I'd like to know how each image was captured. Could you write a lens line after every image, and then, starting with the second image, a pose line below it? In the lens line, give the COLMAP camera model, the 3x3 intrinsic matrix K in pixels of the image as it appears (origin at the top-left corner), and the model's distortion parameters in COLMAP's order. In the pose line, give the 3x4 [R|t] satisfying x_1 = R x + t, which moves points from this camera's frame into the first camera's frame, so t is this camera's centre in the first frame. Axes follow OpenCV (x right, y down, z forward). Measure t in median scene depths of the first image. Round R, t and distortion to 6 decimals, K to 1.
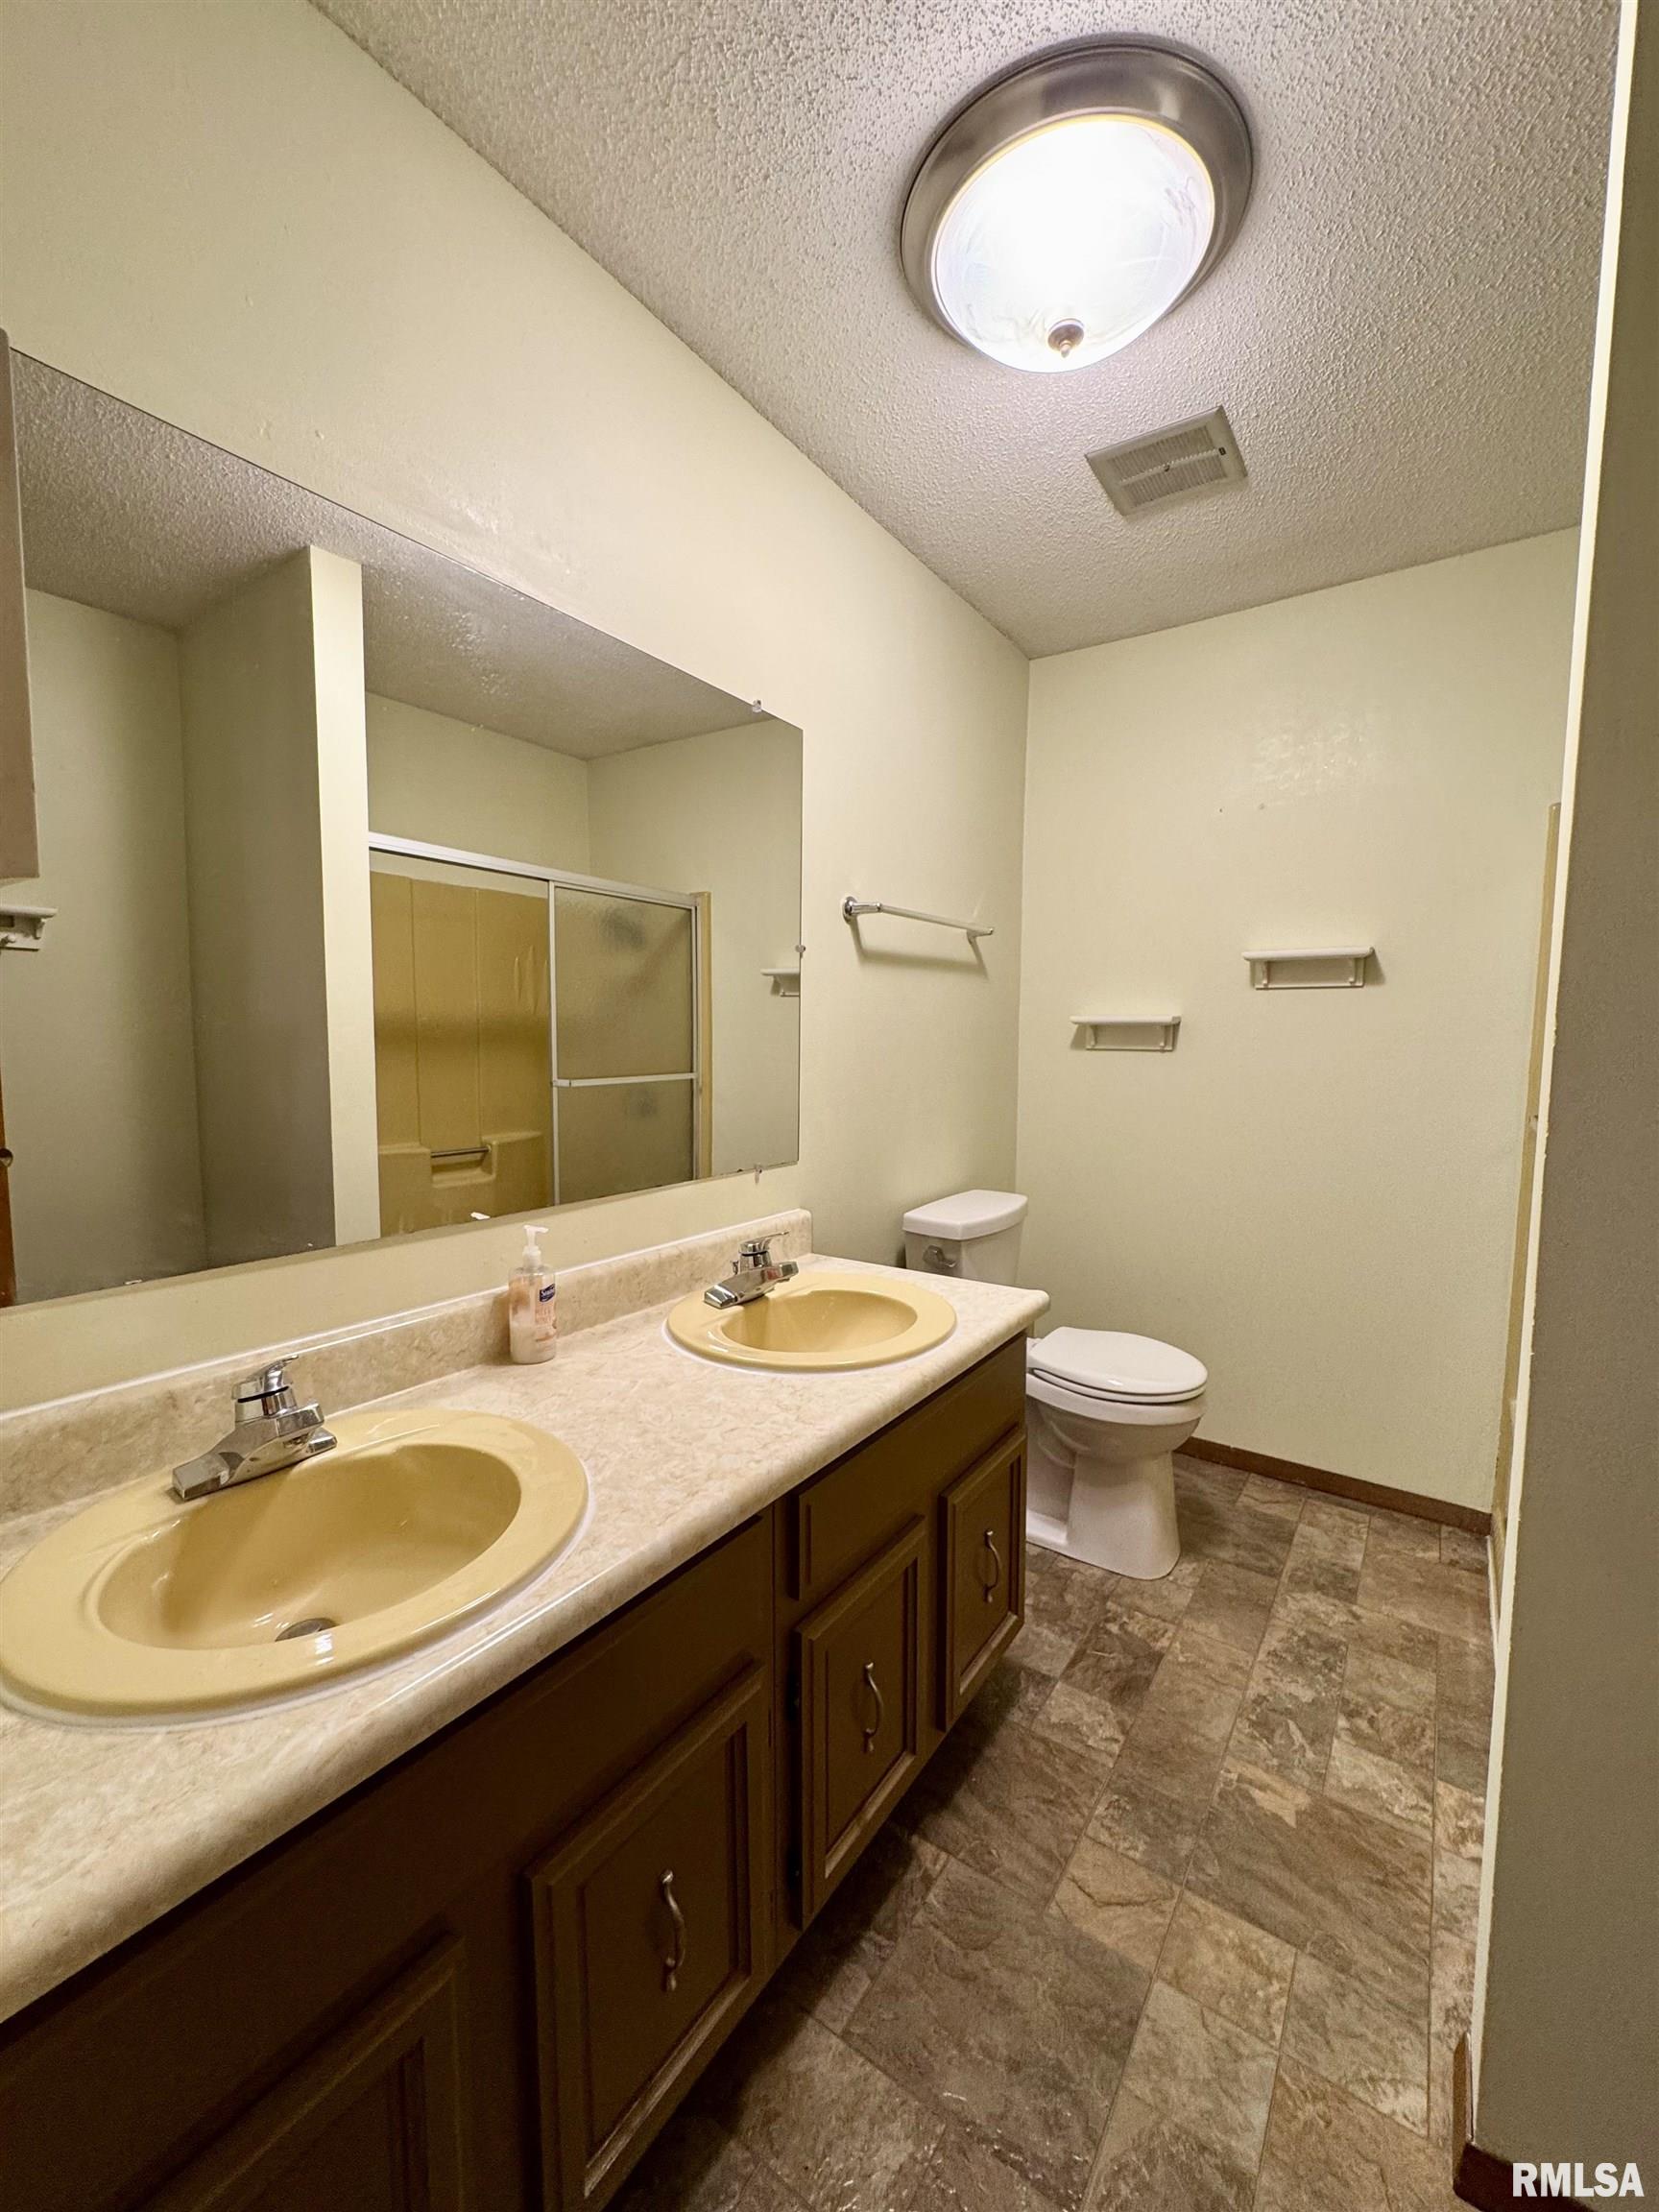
lens RADIAL K [[882.8, 0, 829.5], [0, 882.8, 1106.0], [0, 0, 1]] dist [-0.003714, 0.000505]
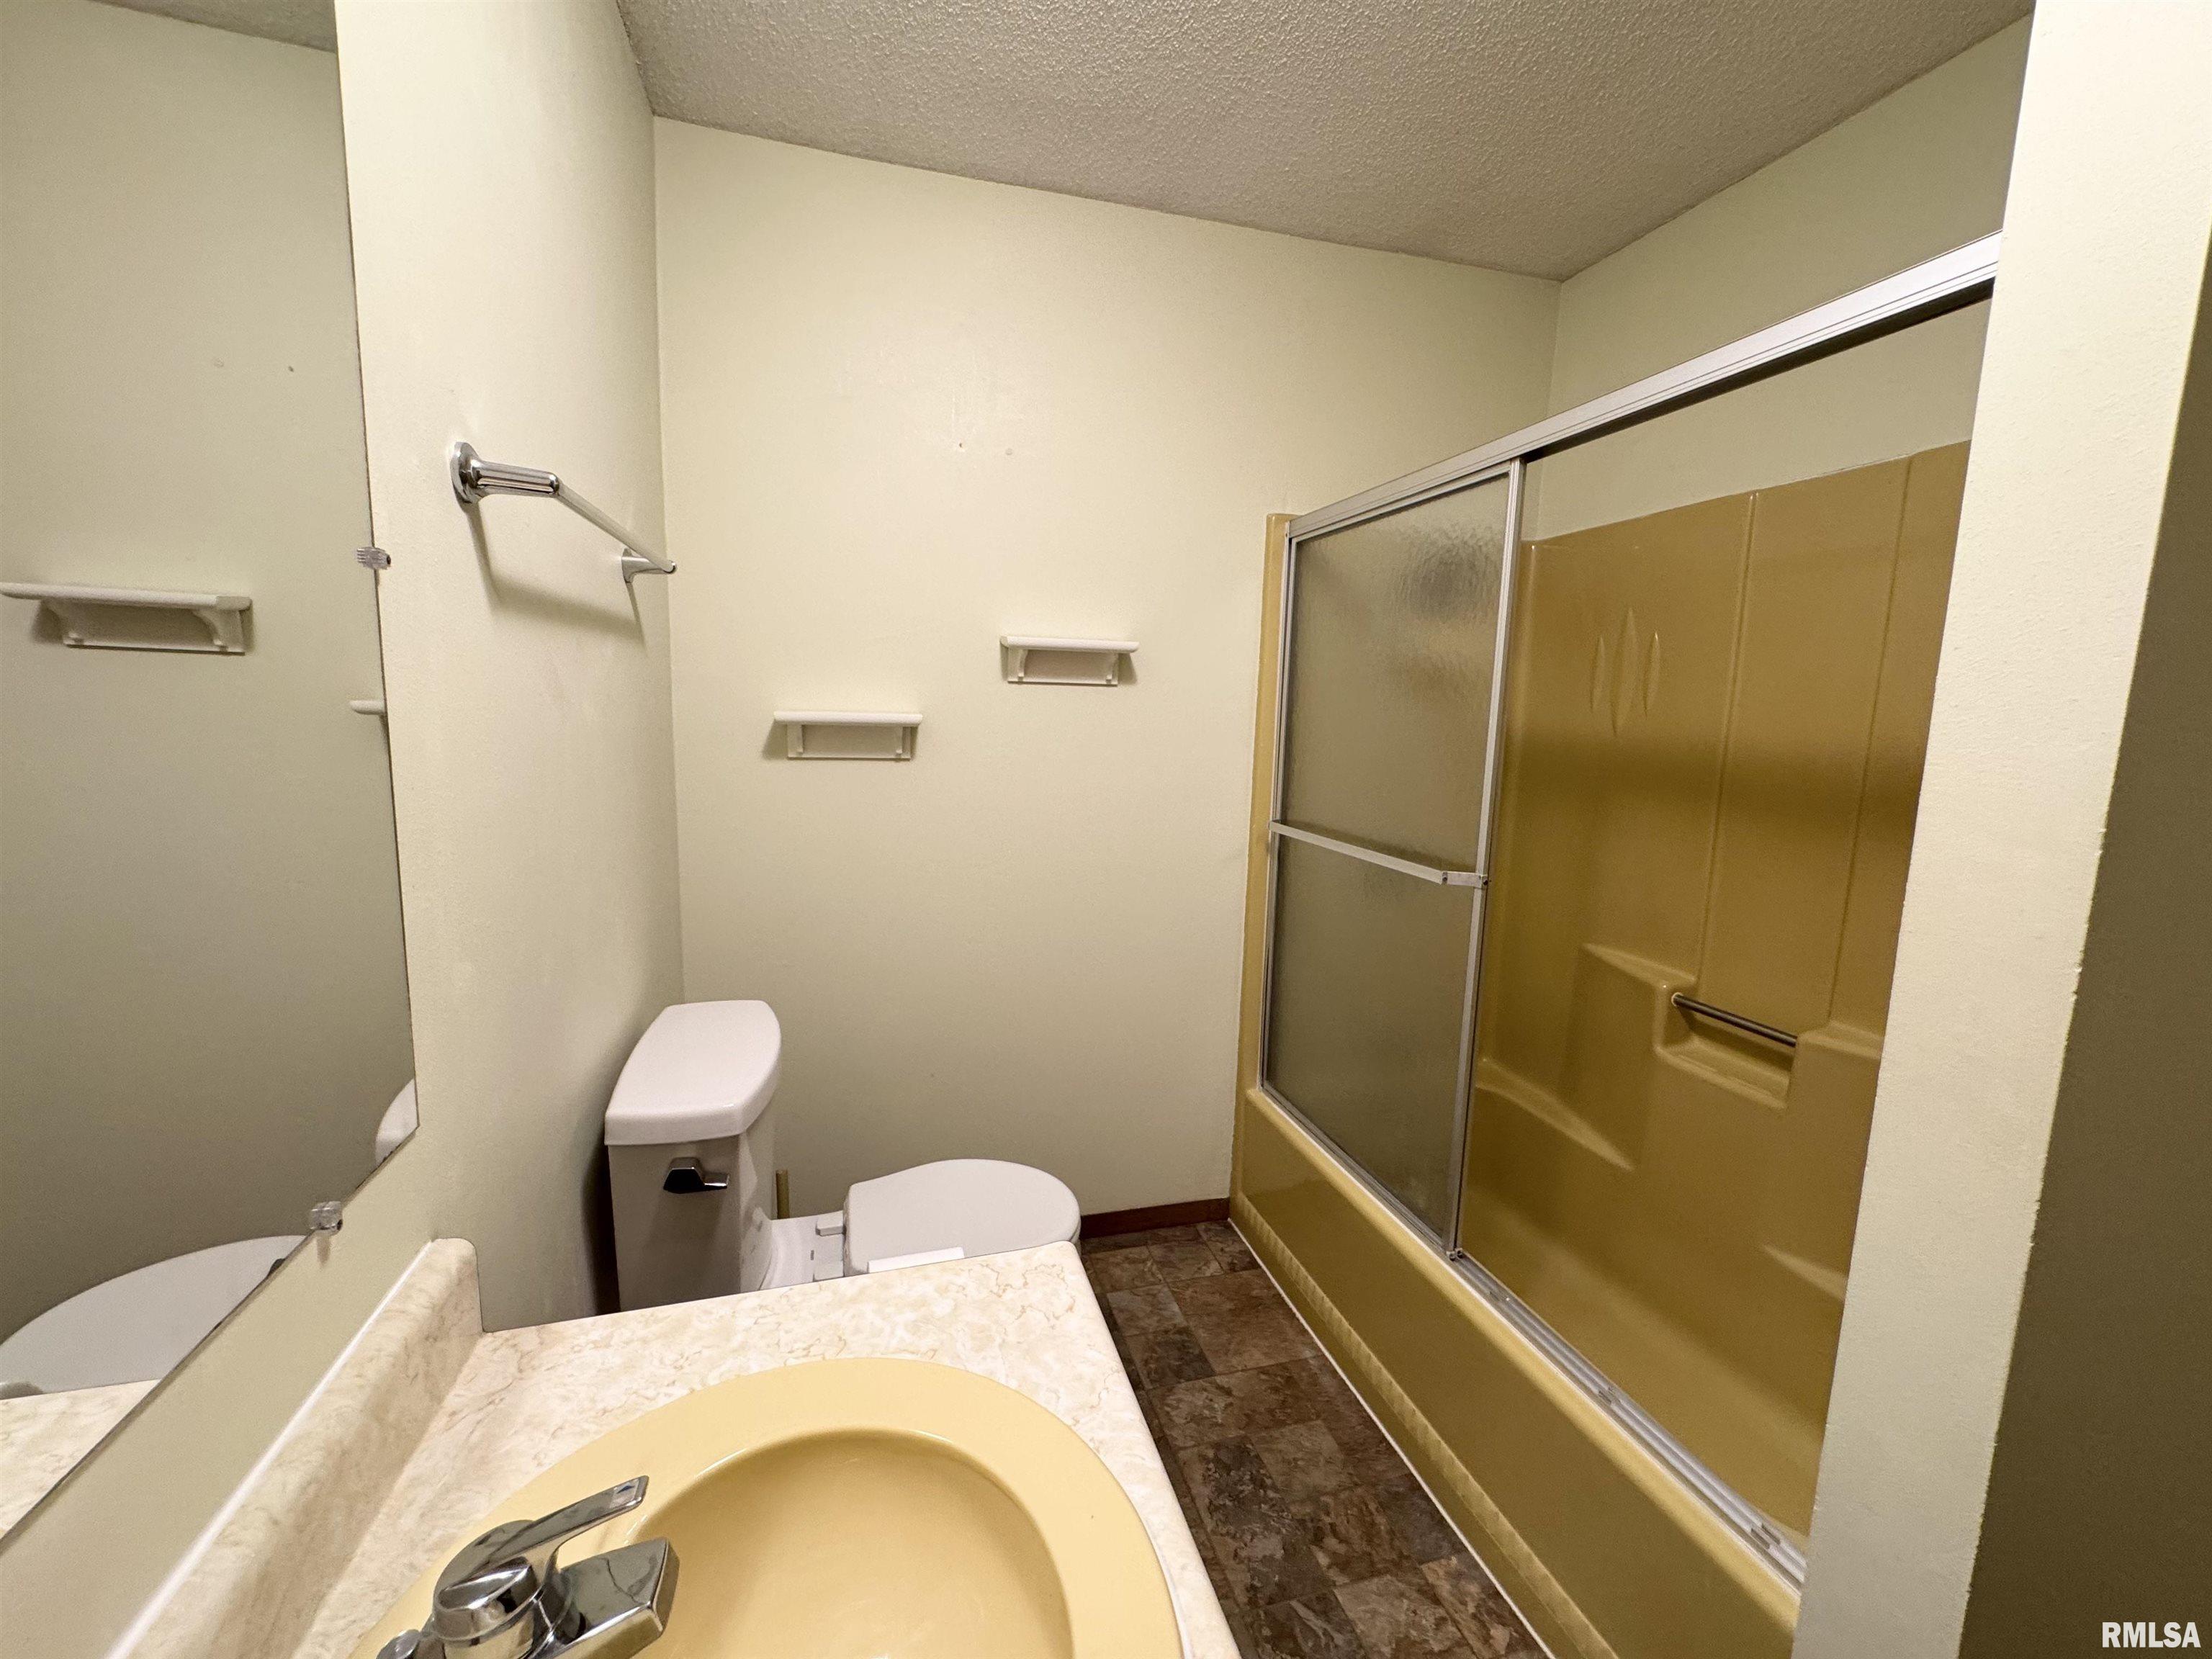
lens RADIAL K [[882.8, 0, 1106.0], [0, 882.8, 829.5], [0, 0, 1]] dist [-0.003714, 0.000505]
pose [[0.629230, -0.096391, 0.771219, -0.118202], [0.041148, 0.995020, 0.090790, -0.080249], [-0.776129, -0.025394, 0.630063, 0.488403]]
